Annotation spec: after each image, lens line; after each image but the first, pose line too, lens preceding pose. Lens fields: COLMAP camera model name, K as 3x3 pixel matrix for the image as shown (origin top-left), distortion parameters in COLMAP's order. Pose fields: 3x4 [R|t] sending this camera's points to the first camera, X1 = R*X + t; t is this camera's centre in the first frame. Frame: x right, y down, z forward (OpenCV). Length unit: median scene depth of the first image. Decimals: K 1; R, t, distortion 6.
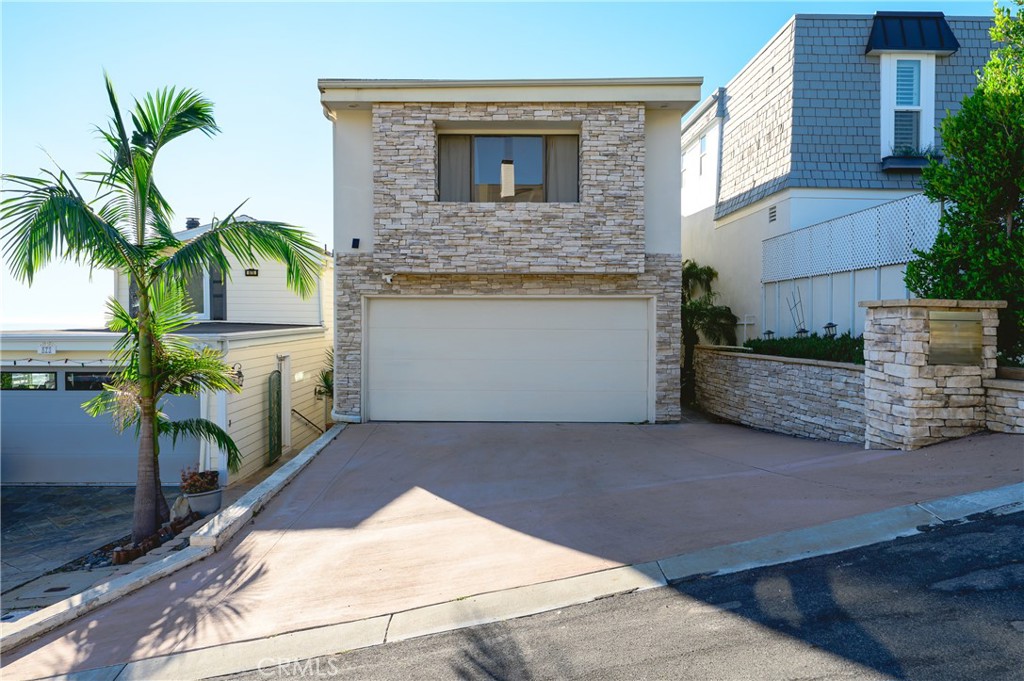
lens RADIAL K [[712.6, 0, 510.1], [0, 712.6, 336.2], [0, 0, 1]] dist [-0.008000, 0.007938]
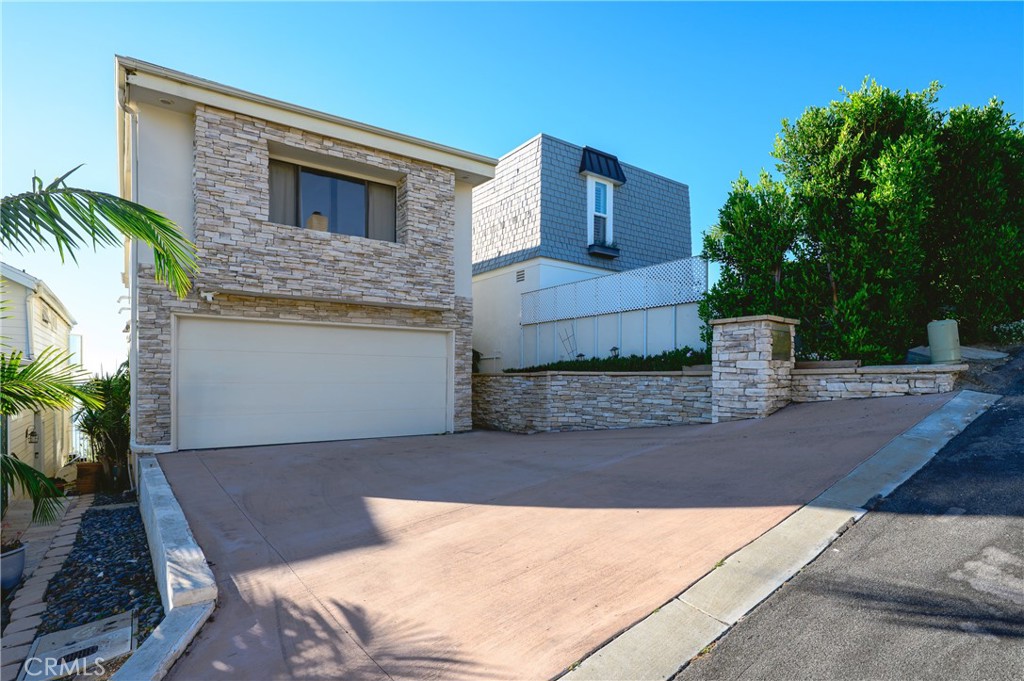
lens RADIAL K [[523.4, 0, 516.7], [0, 523.4, 385.1], [0, 0, 1]] dist [-0.004515, 0.001080]
pose [[0.815526, -0.010282, 0.578628, -0.247610], [0.013756, 0.999904, -0.001621, 0.044300], [-0.578556, 0.009281, 0.815590, 0.206533]]
